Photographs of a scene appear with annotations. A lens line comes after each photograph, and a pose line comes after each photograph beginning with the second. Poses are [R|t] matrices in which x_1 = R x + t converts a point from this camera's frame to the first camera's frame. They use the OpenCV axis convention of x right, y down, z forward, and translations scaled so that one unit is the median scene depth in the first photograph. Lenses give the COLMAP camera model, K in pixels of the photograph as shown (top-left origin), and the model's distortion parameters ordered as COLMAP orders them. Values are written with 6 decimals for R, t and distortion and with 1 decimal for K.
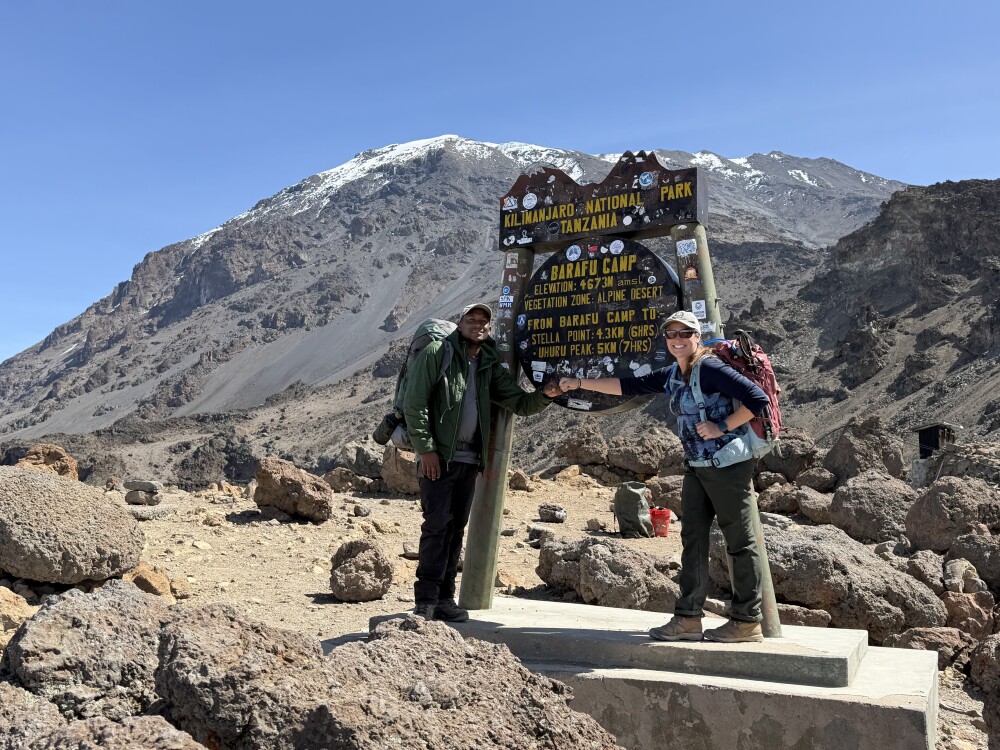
lens RADIAL K [[994.4, 0, 508.4], [0, 994.4, 390.2], [0, 0, 1]] dist [0.141036, 0.000000]
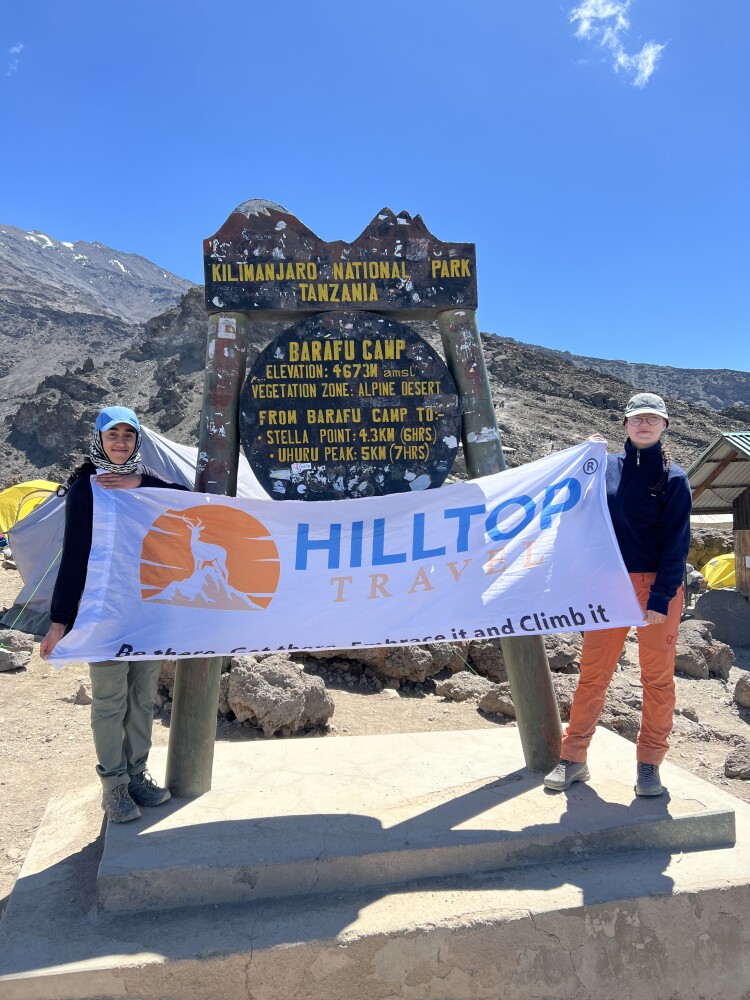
lens RADIAL K [[743.9, 0, 381.7], [0, 743.9, 514.2], [0, 0, 1]] dist [0.072516, -0.070687]
pose [[0.818280, -0.039306, 0.573475, -0.241546], [-0.022901, 0.994638, 0.100850, -0.053231], [-0.574364, -0.095656, 0.812992, 0.486373]]
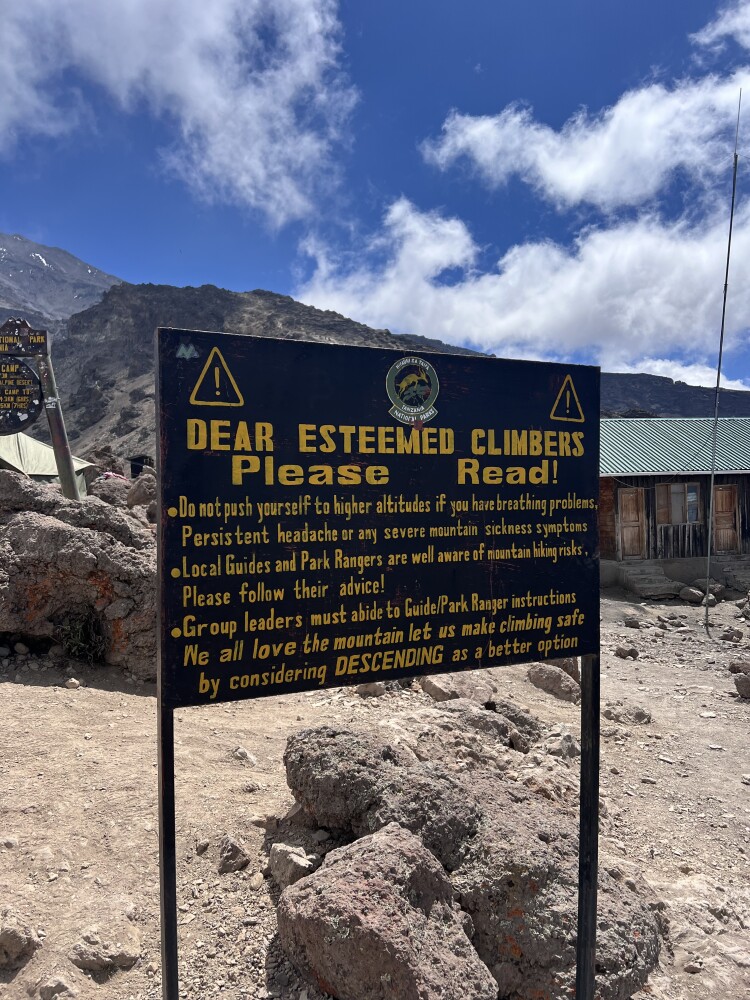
lens RADIAL K [[743.9, 0, 365.2], [0, 743.9, 495.0], [0, 0, 1]] dist [0.072516, -0.070687]
pose [[0.773091, -0.024947, 0.633805, -0.348651], [-0.028297, 0.996875, 0.073753, 0.009974], [-0.633664, -0.074953, 0.769969, -0.821955]]
